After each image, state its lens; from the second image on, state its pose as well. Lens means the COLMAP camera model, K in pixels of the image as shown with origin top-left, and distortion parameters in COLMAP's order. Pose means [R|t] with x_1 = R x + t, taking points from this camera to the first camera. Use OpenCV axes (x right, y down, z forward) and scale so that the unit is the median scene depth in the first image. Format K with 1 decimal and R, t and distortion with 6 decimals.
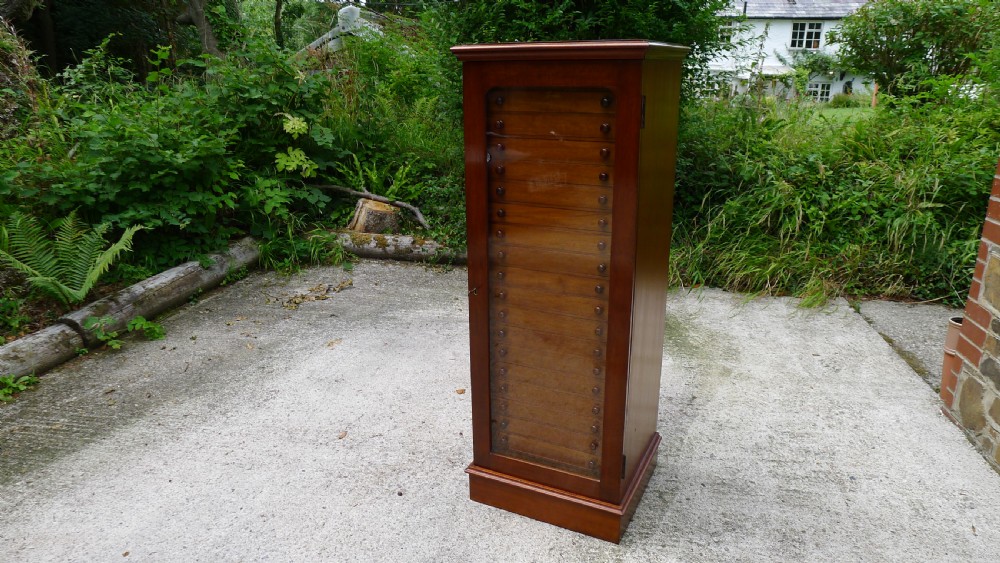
lens RADIAL K [[651.4, 0, 499.4], [0, 651.4, 286.3], [0, 0, 1]] dist [-0.058043, 0.017540]
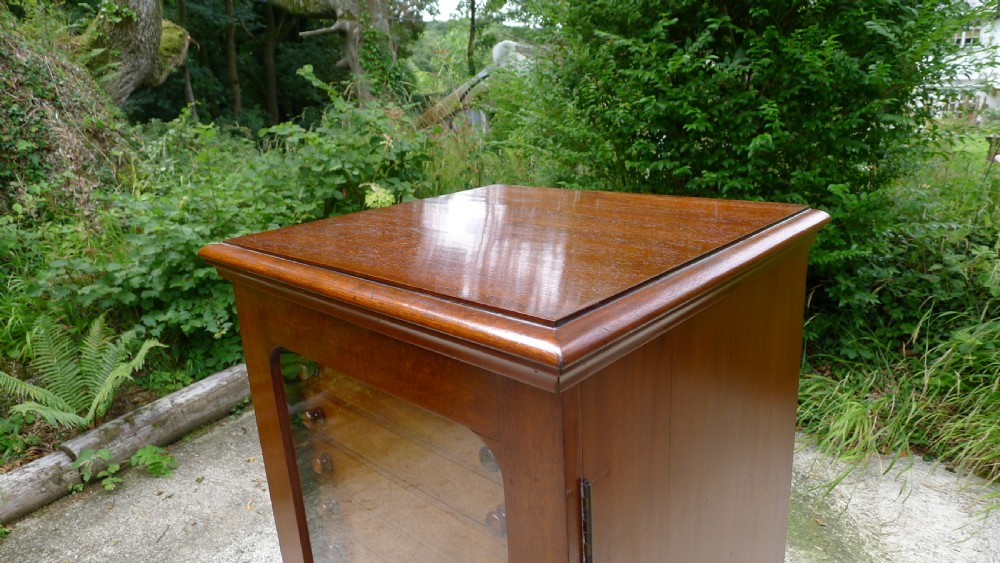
lens RADIAL K [[651.4, 0, 495.2], [0, 651.4, 281.6], [0, 0, 1]] dist [-0.058043, 0.017540]
pose [[0.953517, 0.037695, -0.298973, 0.121809], [-0.047910, 0.998489, -0.026908, -0.169340], [0.297507, 0.039981, 0.953882, 0.317527]]
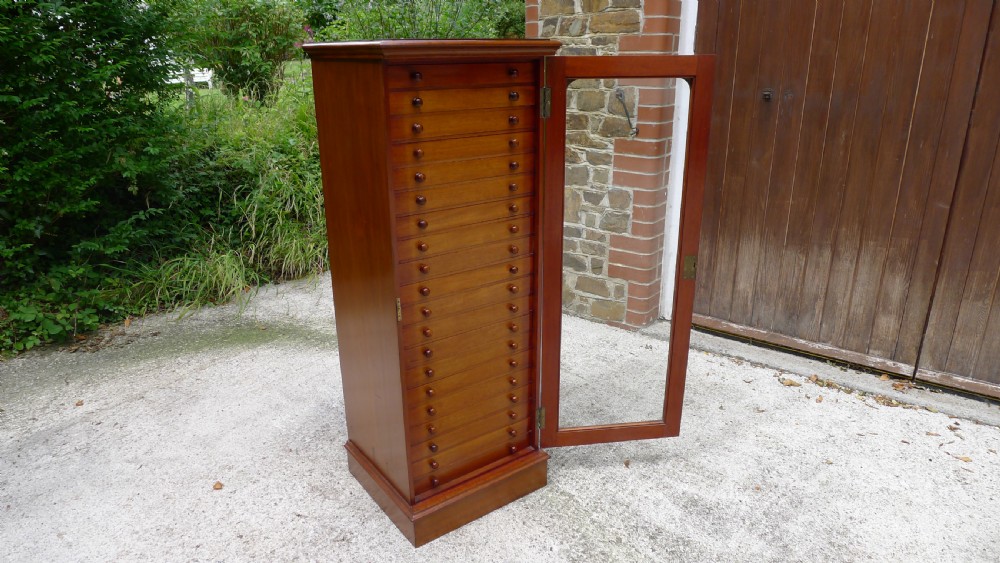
lens RADIAL K [[651.4, 0, 497.0], [0, 651.4, 279.2], [0, 0, 1]] dist [-0.058043, 0.017540]
pose [[0.466259, -0.290340, 0.835647, -0.391126], [0.283764, 0.943780, 0.169581, -0.087745], [-0.837903, 0.158057, 0.522434, 0.236437]]
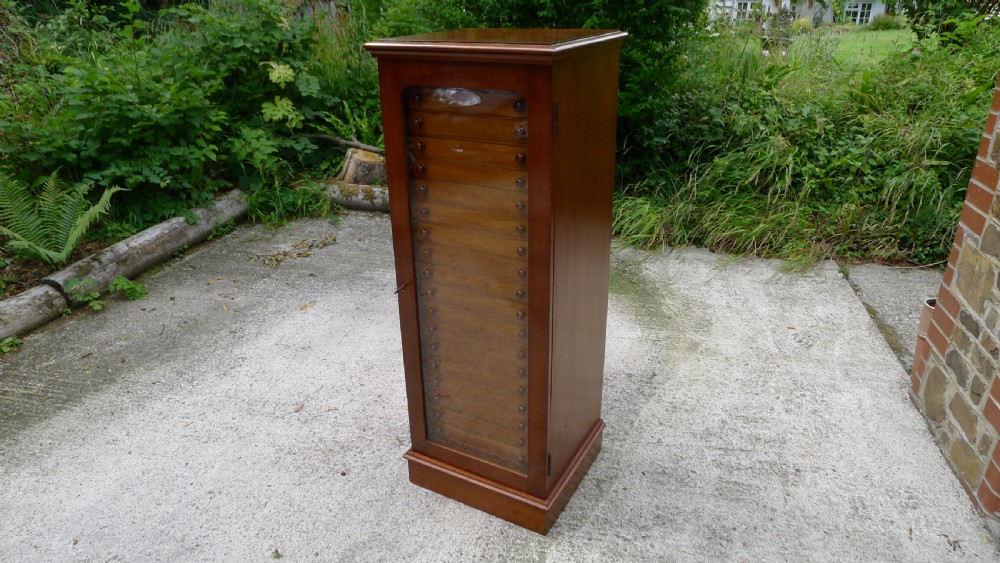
lens RADIAL K [[651.4, 0, 491.4], [0, 651.4, 273.6], [0, 0, 1]] dist [-0.058043, 0.017540]
pose [[0.998612, 0.012755, -0.051098, 0.081884], [-0.007767, 0.995288, 0.096649, -0.060914], [0.052090, -0.096118, 0.994006, 0.012949]]
